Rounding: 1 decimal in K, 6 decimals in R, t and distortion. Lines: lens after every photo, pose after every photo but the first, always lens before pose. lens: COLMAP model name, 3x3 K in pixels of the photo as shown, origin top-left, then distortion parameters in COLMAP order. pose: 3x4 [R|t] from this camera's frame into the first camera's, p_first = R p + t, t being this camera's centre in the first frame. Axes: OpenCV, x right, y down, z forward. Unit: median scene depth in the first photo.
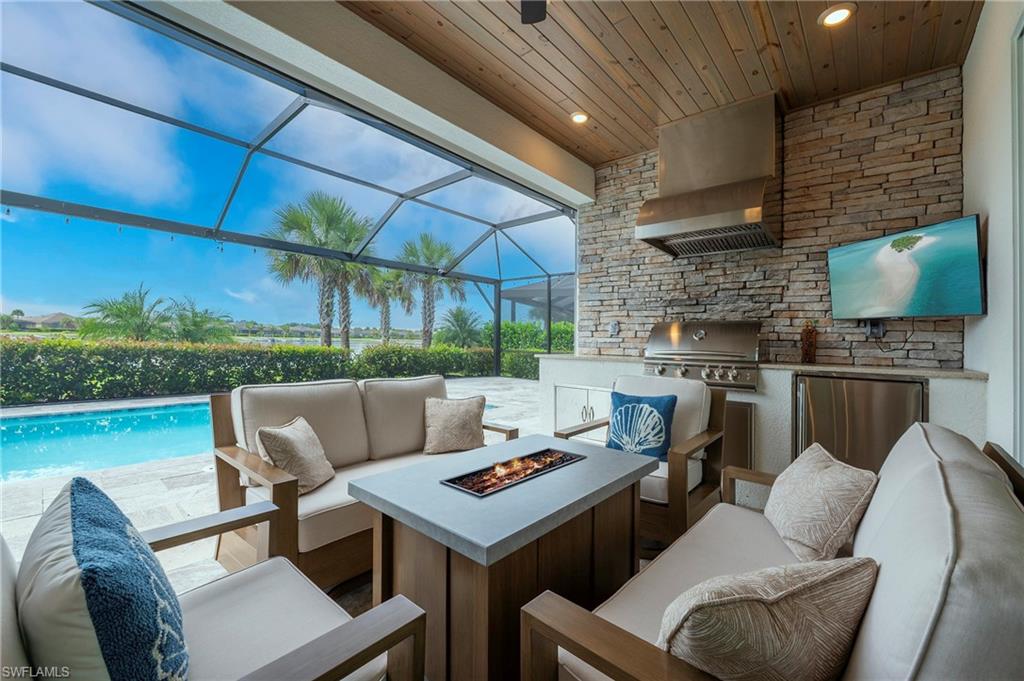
lens RADIAL K [[417.3, 0, 513.3], [0, 417.3, 340.1], [0, 0, 1]] dist [-0.003071, -0.000468]
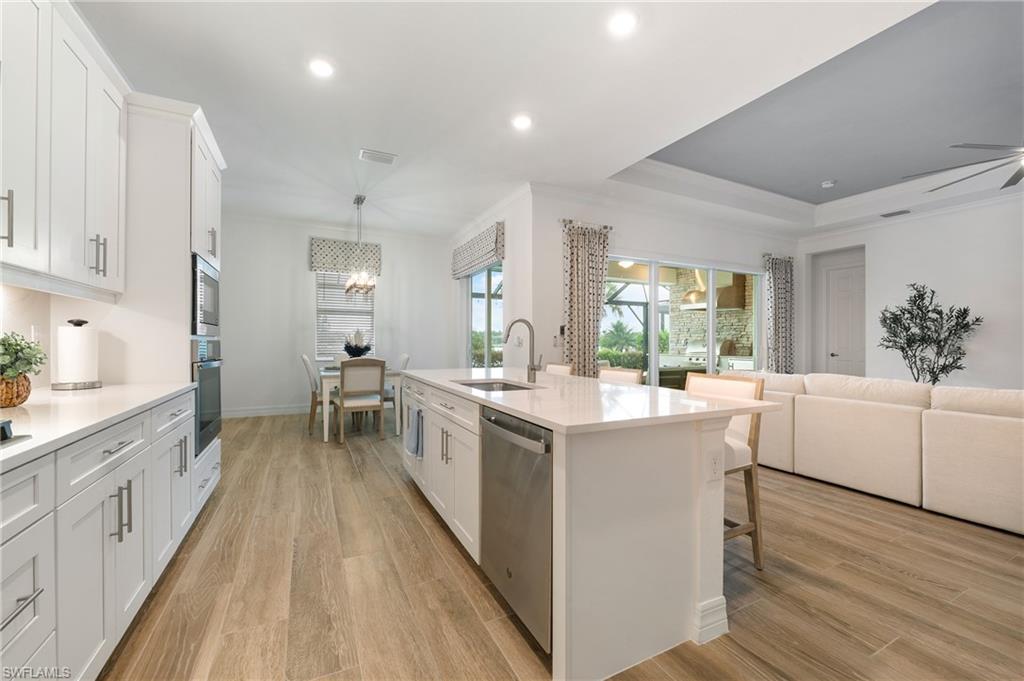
lens RADIAL K [[417.3, 0, 515.3], [0, 417.3, 342.2], [0, 0, 1]] dist [-0.003071, -0.000468]
pose [[0.928235, -0.008075, -0.371908, 0.081838], [0.007183, 0.999967, -0.003784, -0.008282], [0.371926, 0.000841, 0.928262, -0.501158]]
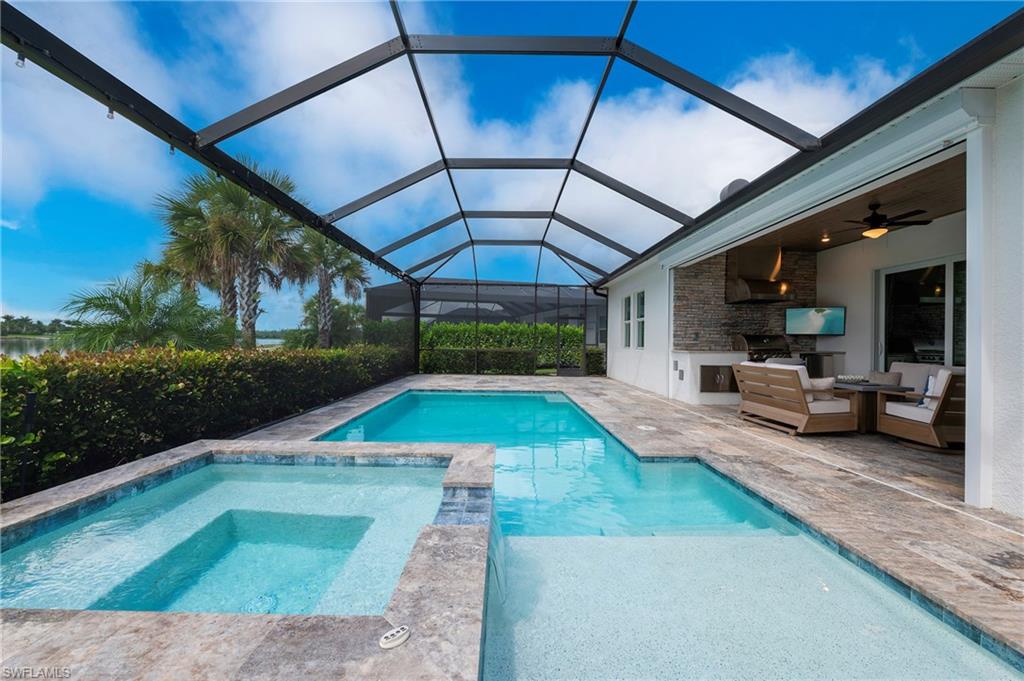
lens RADIAL K [[417.3, 0, 512.1], [0, 417.3, 337.8], [0, 0, 1]] dist [-0.003071, -0.000468]
pose [[0.730113, -0.014438, 0.683174, -0.583990], [0.007078, 0.999883, 0.013566, -0.018598], [-0.683290, -0.005069, 0.730130, 0.062323]]
